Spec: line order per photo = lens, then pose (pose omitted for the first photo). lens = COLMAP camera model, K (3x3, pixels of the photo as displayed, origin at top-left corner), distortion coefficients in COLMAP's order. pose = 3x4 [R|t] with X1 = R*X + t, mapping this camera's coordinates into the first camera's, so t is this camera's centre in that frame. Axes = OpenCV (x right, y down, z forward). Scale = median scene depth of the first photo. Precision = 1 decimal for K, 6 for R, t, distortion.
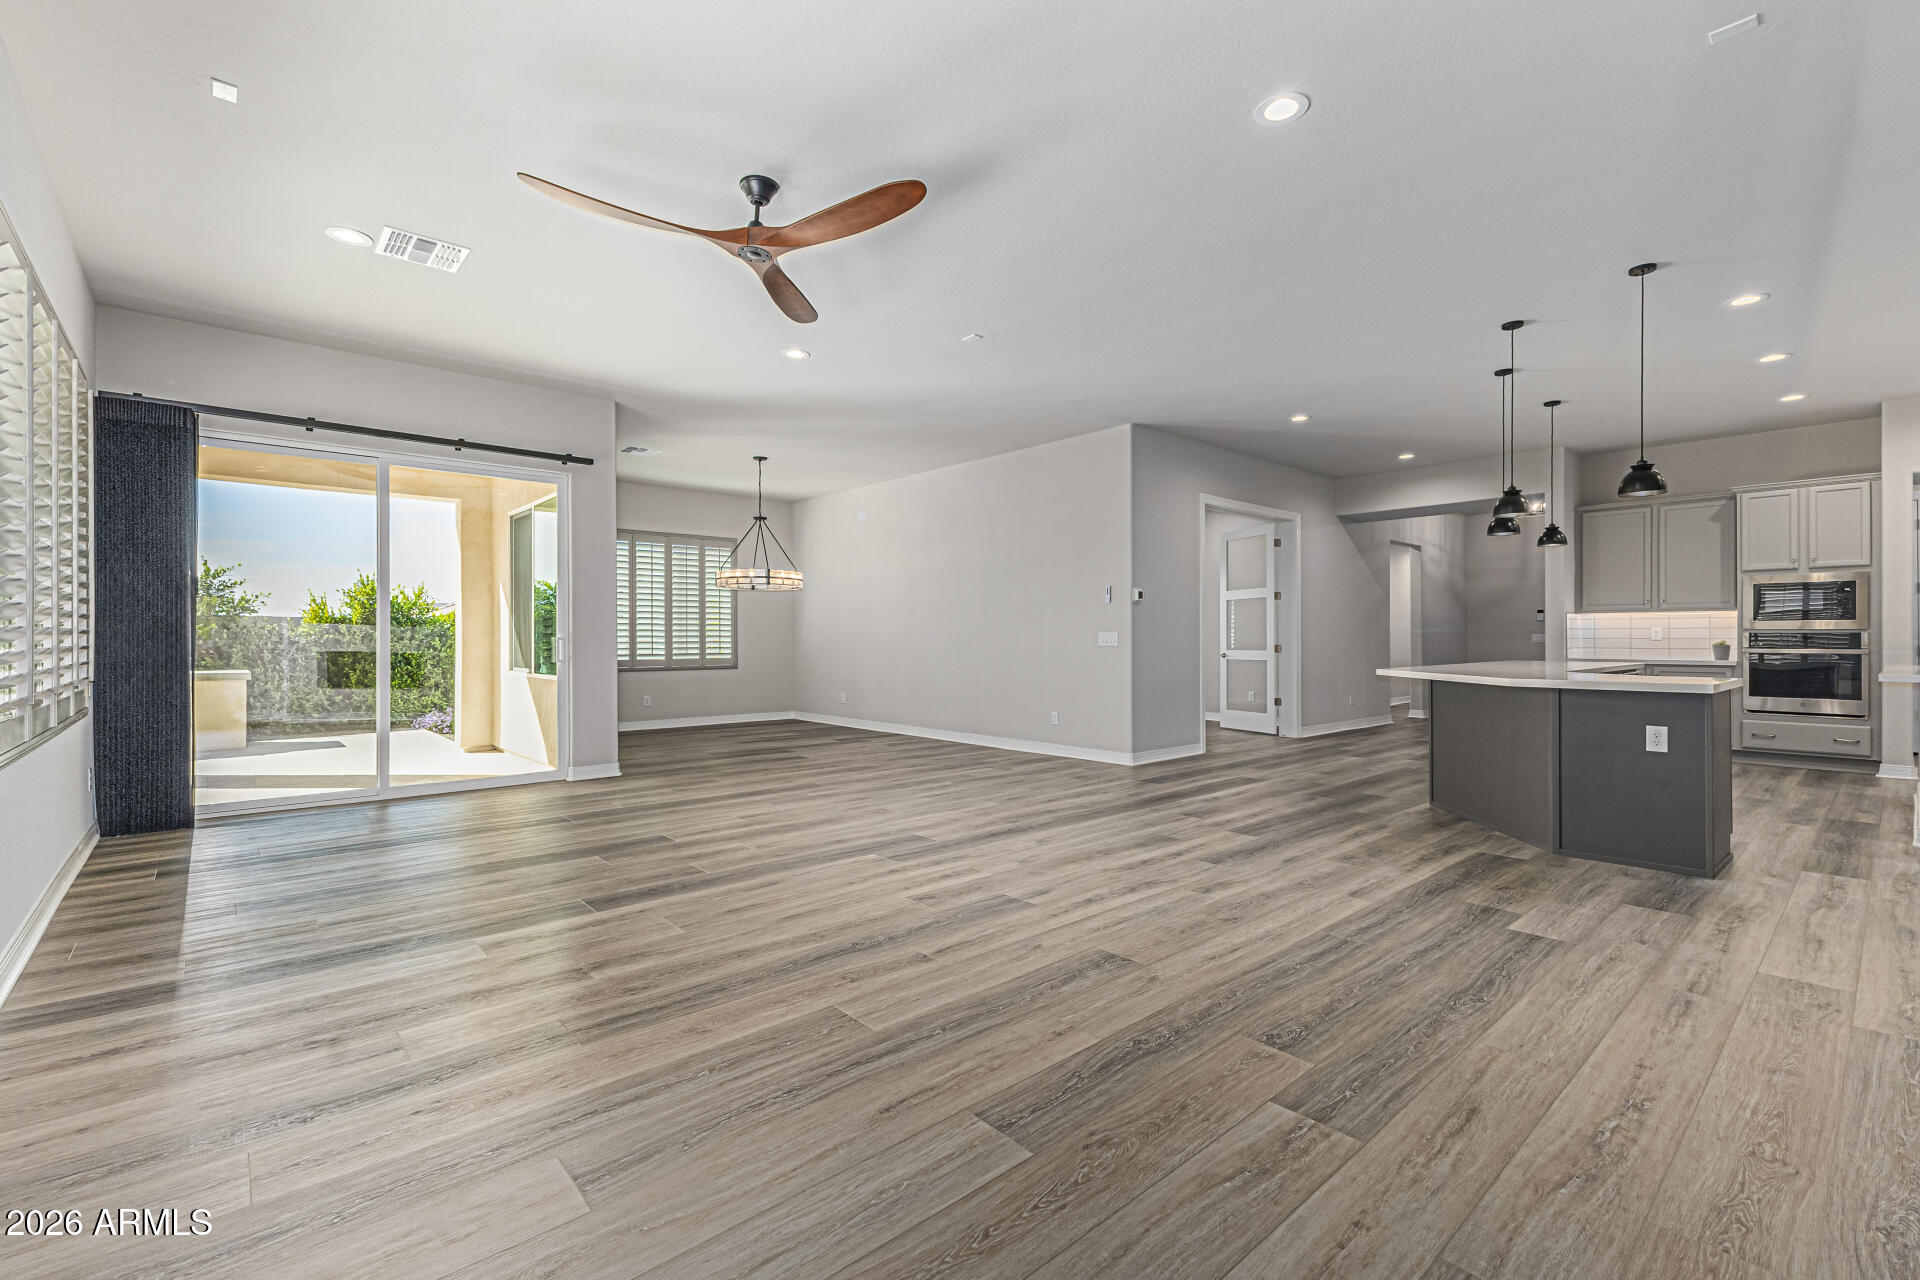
lens RADIAL K [[829.2, 0, 958.9], [0, 829.2, 637.0], [0, 0, 1]] dist [0.002805, -0.000367]
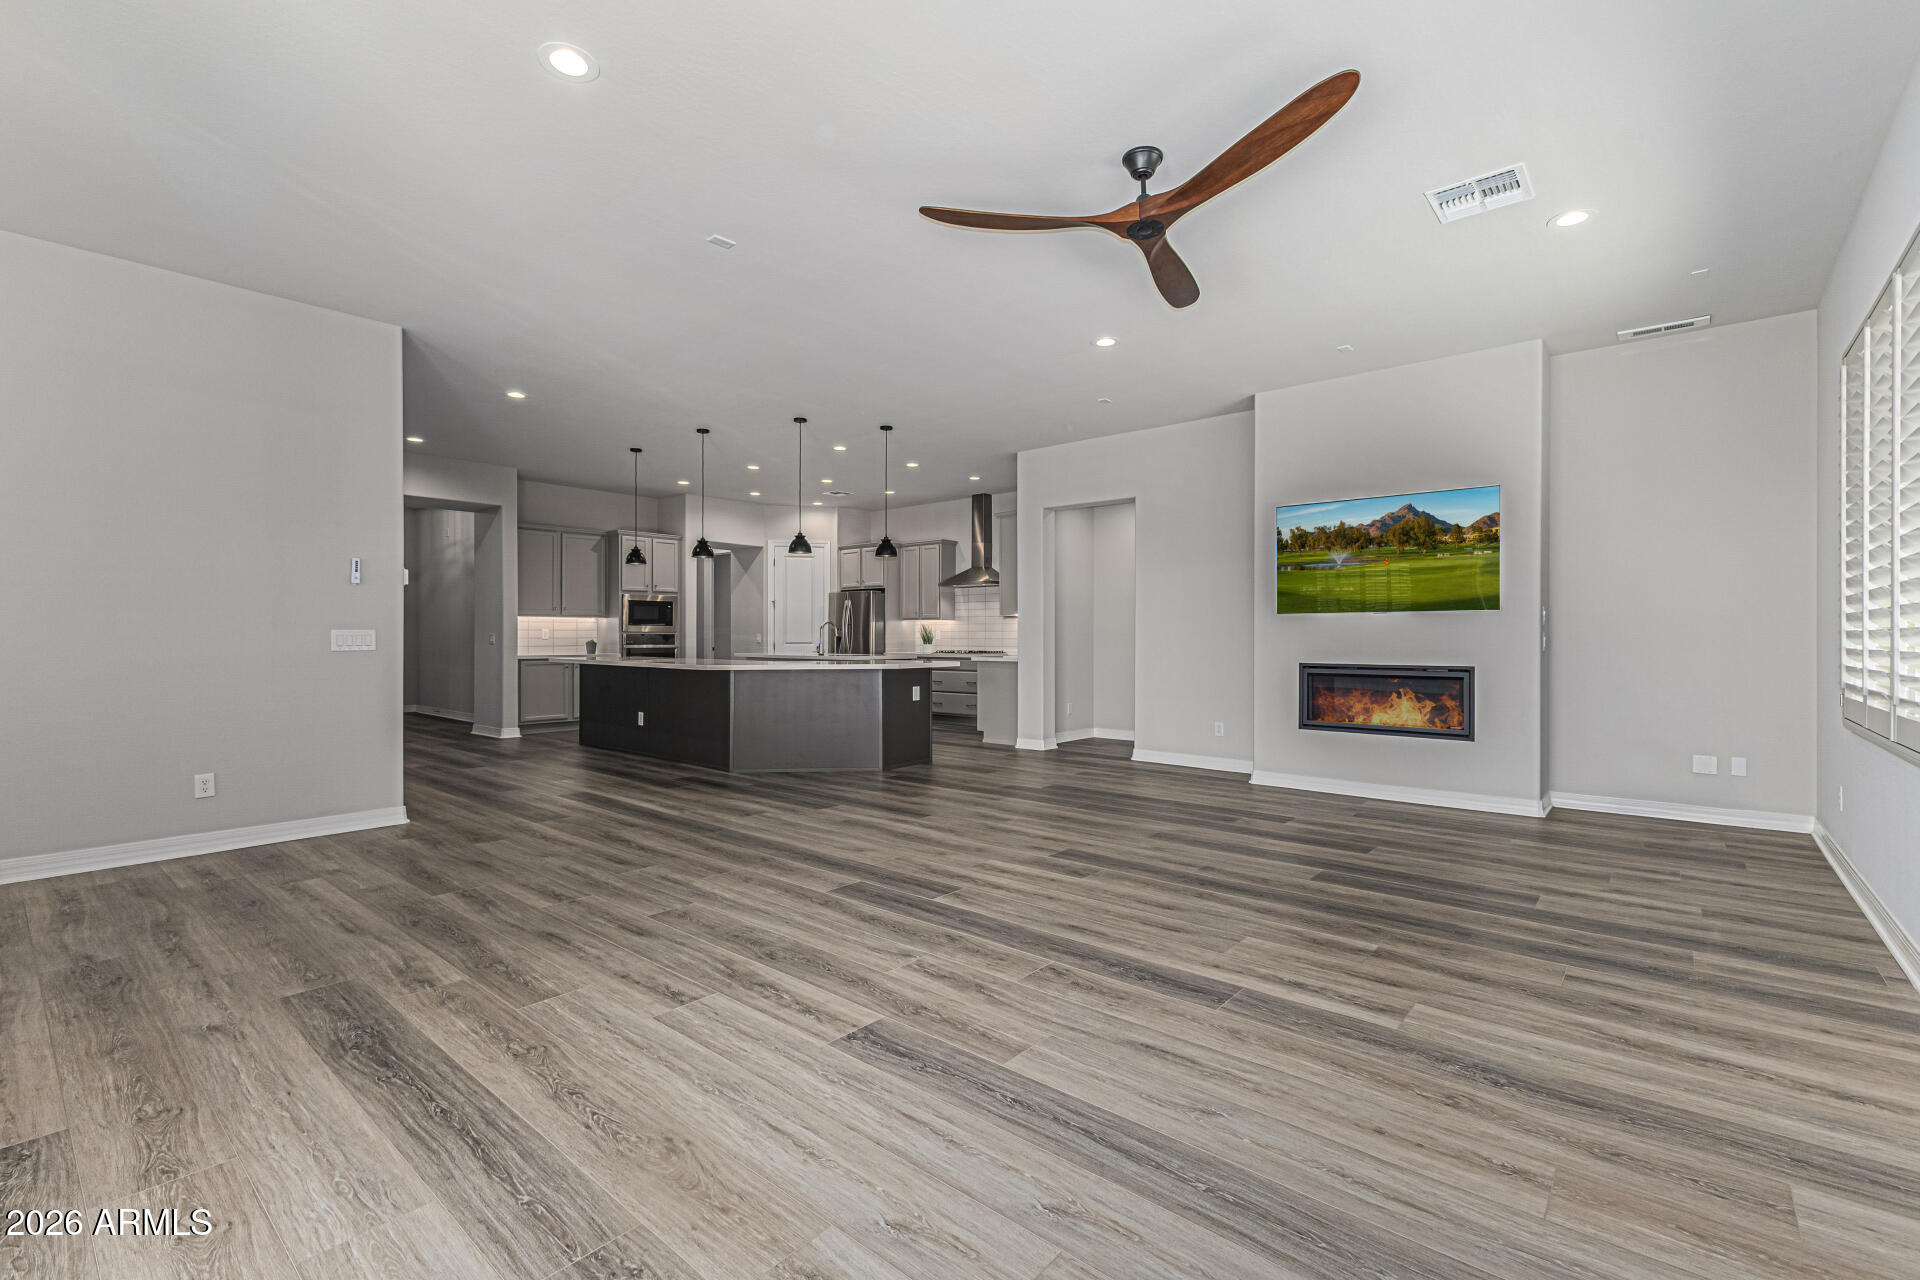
lens RADIAL K [[829.2, 0, 958.3], [0, 829.2, 635.8], [0, 0, 1]] dist [0.002805, -0.000367]
pose [[-0.129552, 0.000624, 0.991572, -0.993160], [-0.002281, 0.999997, -0.000927, -0.003474], [-0.991570, -0.002382, -0.129550, 1.149250]]
